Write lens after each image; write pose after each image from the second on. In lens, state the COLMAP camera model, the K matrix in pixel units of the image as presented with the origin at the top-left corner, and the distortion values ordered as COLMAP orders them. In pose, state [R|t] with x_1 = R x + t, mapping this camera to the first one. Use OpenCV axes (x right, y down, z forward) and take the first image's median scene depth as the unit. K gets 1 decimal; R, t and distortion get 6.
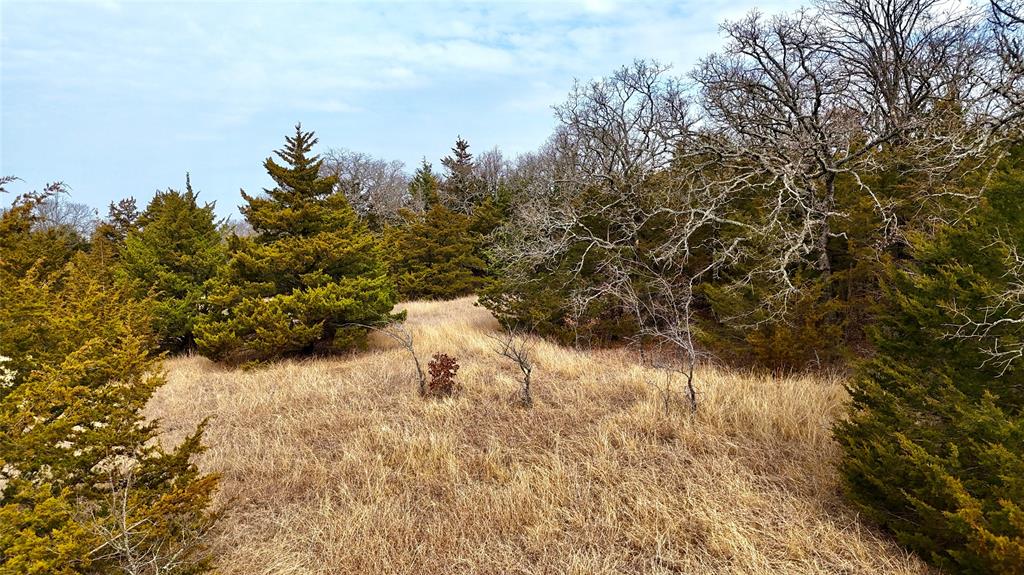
lens RADIAL K [[752.2, 0, 514.8], [0, 752.2, 287.2], [0, 0, 1]] dist [0.057965, -0.056643]
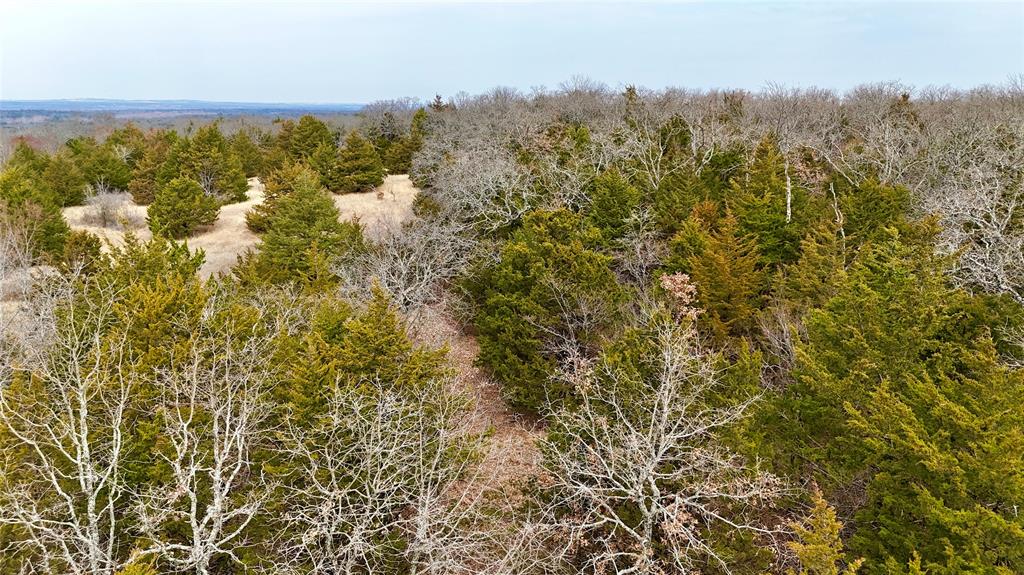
lens RADIAL K [[752.2, 0, 514.8], [0, 752.2, 287.2], [0, 0, 1]] dist [0.057965, -0.056643]
pose [[0.991071, 0.028477, -0.130259, 1.020580], [-0.002270, 0.980389, 0.197057, -0.191508], [0.133316, -0.195002, 0.971700, -2.684319]]
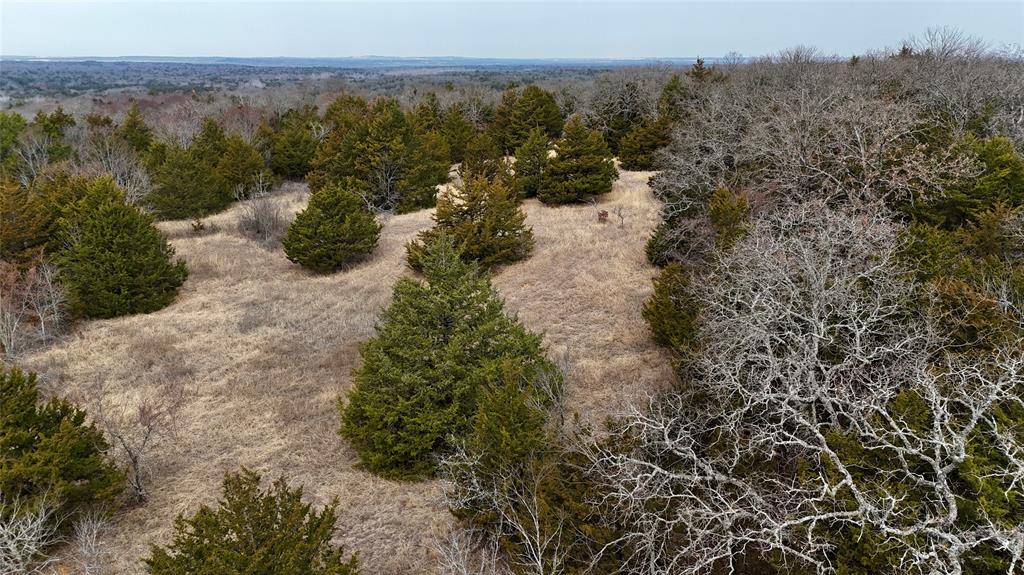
lens RADIAL K [[752.2, 0, 514.8], [0, 752.2, 287.2], [0, 0, 1]] dist [0.057965, -0.056643]
pose [[0.899212, 0.120742, -0.420523, 0.714920], [-0.011380, 0.967295, 0.253399, -0.302721], [0.437366, -0.223074, 0.871177, -1.537434]]
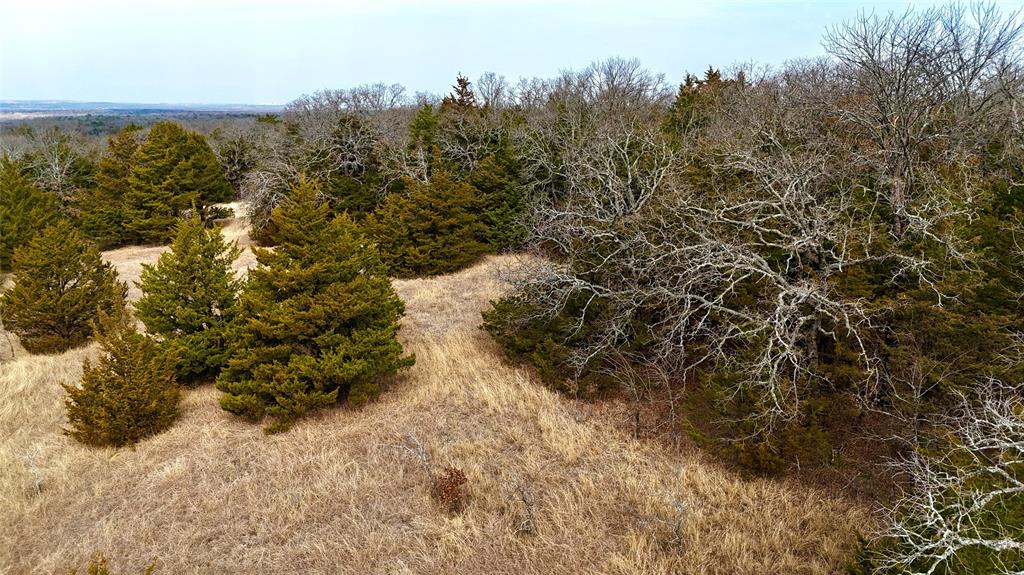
lens RADIAL K [[752.2, 0, 514.8], [0, 752.2, 287.2], [0, 0, 1]] dist [0.057965, -0.056643]
pose [[0.999991, -0.001501, -0.003924, -0.000625], [0.002240, 0.980678, 0.195615, -0.279698], [0.003554, -0.195622, 0.980673, -0.012286]]
